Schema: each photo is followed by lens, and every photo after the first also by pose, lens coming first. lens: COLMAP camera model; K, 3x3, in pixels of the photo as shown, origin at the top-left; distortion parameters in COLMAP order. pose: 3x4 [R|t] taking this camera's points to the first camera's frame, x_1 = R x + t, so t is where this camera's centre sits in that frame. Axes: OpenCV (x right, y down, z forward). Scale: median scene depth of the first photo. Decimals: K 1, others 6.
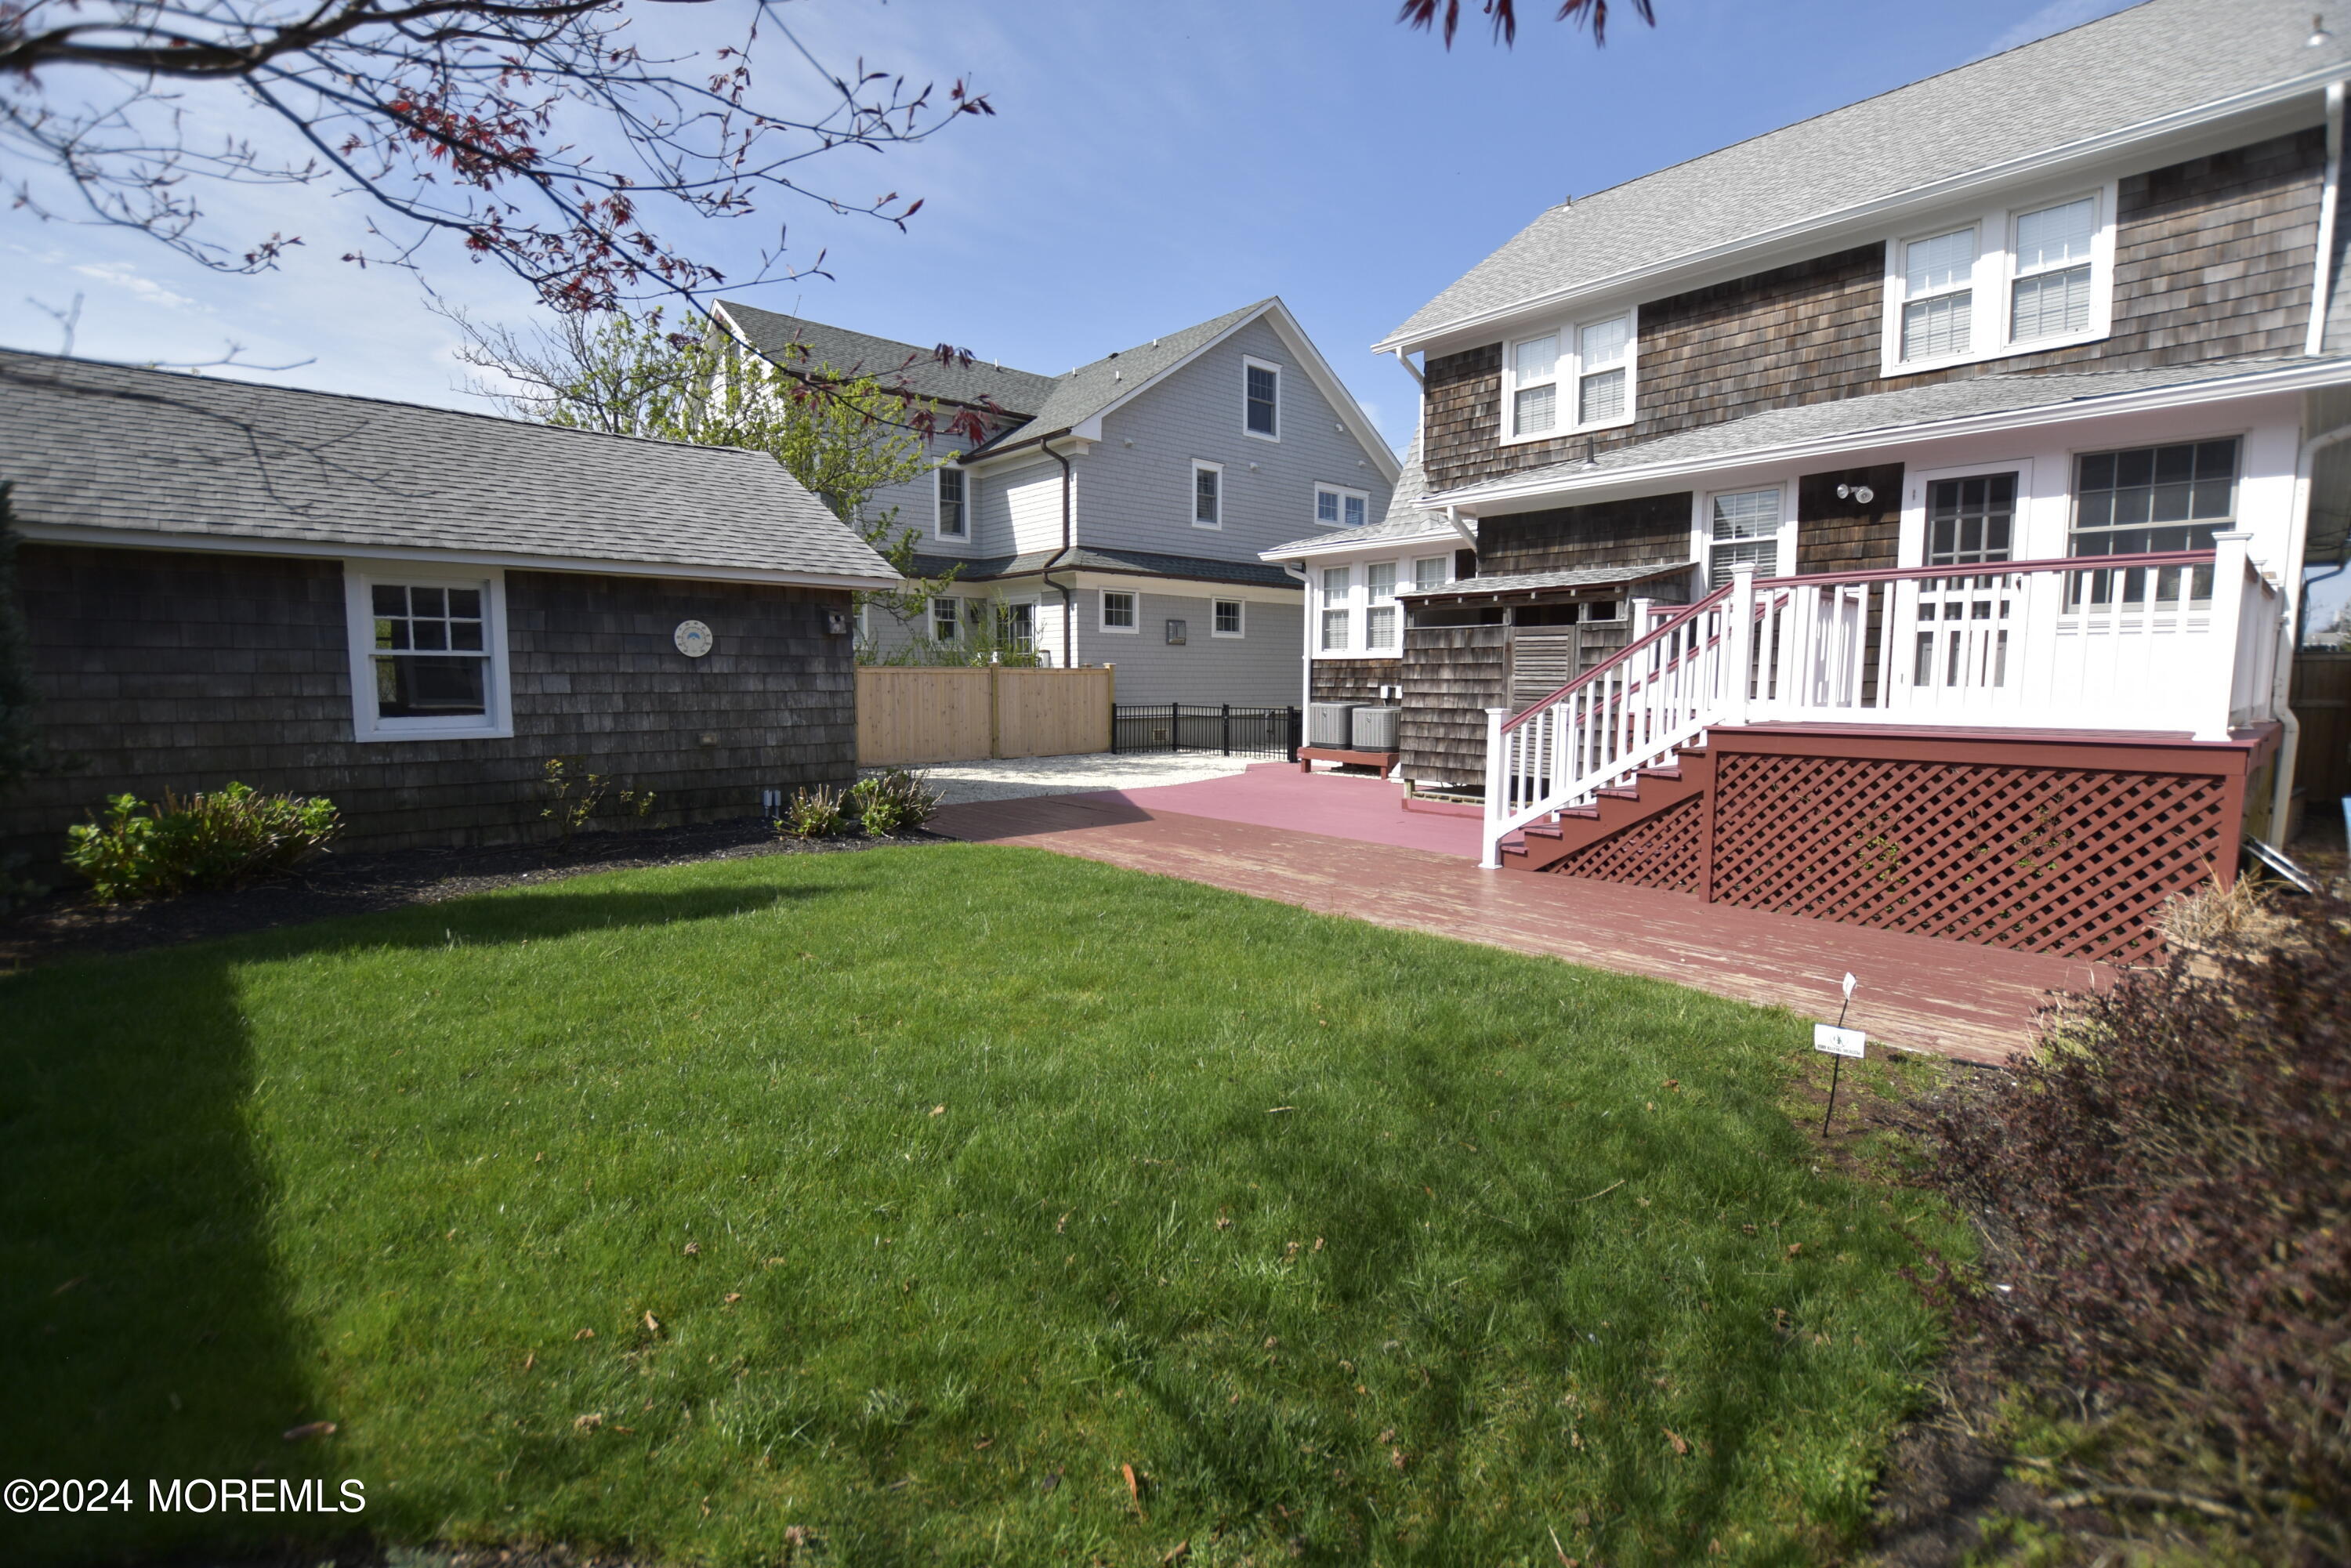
lens RADIAL K [[1035.0, 0, 1176.7], [0, 1035.0, 775.9], [0, 0, 1]] dist [-0.027430, 0.003150]
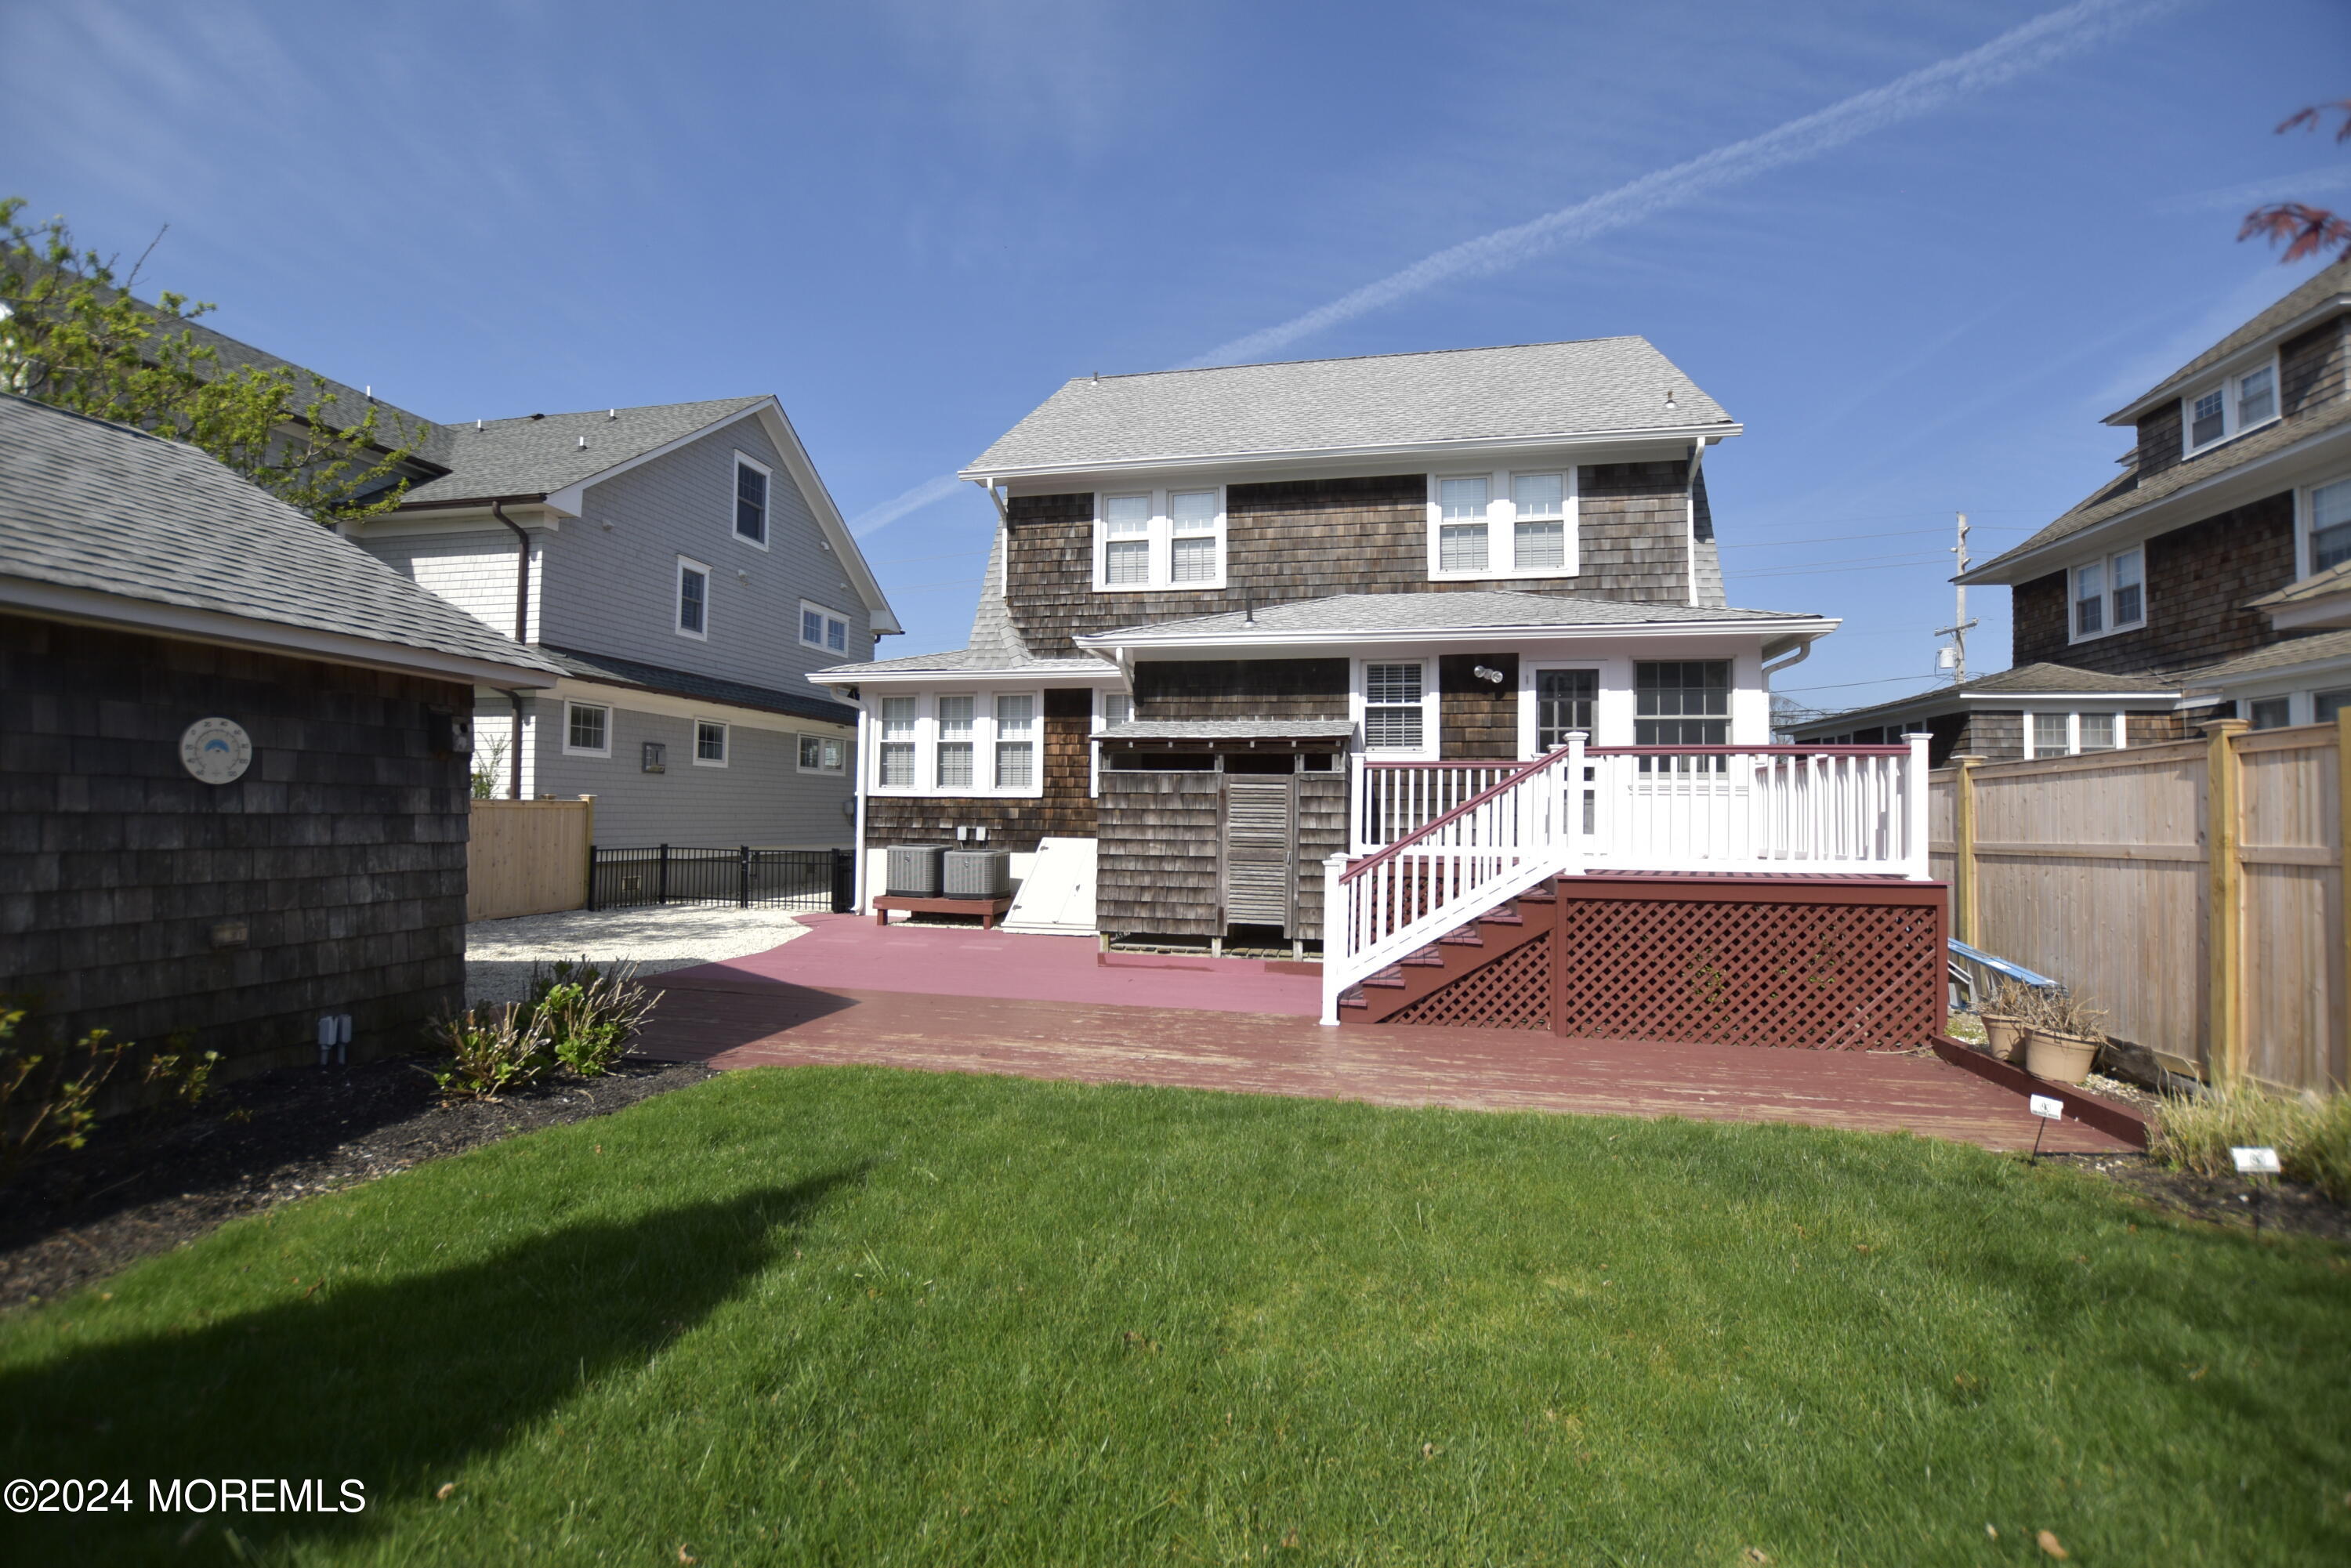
lens RADIAL K [[1035.0, 0, 1181.2], [0, 1035.0, 782.4], [0, 0, 1]] dist [-0.027430, 0.003150]
pose [[0.807434, 0.028427, 0.589273, -0.290328], [0.043144, 0.993319, -0.107036, -0.029057], [-0.588378, 0.111849, 0.800813, 0.210783]]
